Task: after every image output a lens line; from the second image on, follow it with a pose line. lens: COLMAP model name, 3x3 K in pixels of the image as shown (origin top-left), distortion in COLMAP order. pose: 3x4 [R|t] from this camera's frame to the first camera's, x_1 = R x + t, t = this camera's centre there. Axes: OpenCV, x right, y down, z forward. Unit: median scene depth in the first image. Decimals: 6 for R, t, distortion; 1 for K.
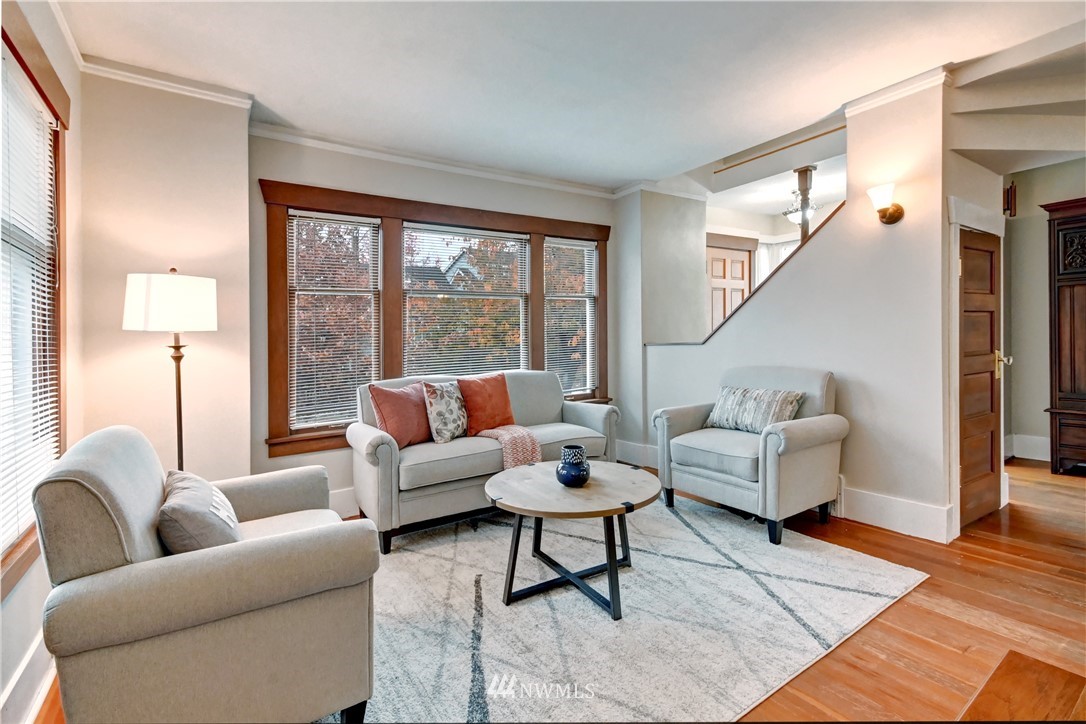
lens RADIAL K [[499.5, 0, 547.3], [0, 499.5, 334.8], [0, 0, 1]] dist [0.014889, 0.000354]
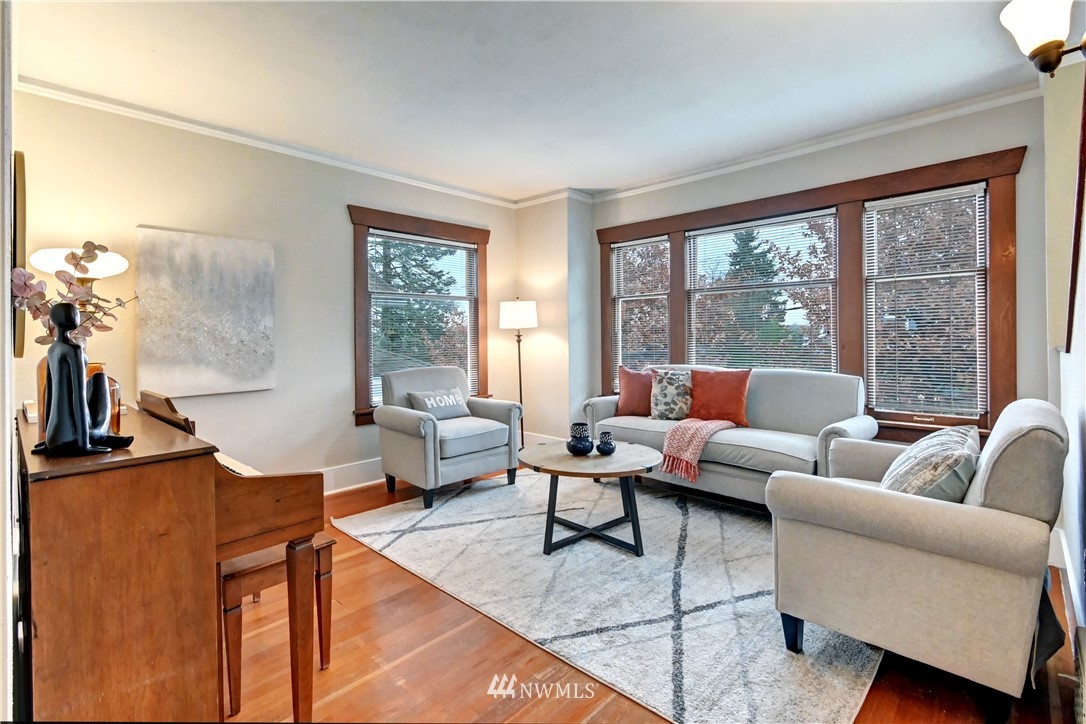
lens RADIAL K [[498.8, 0, 520.9], [0, 498.8, 331.7], [0, 0, 1]] dist [0.000628, 0.000093]
pose [[0.189981, 0.017815, -0.981626, 1.083222], [0.009462, 0.999756, 0.019975, -0.028214], [0.981742, -0.013083, 0.189766, 0.545157]]
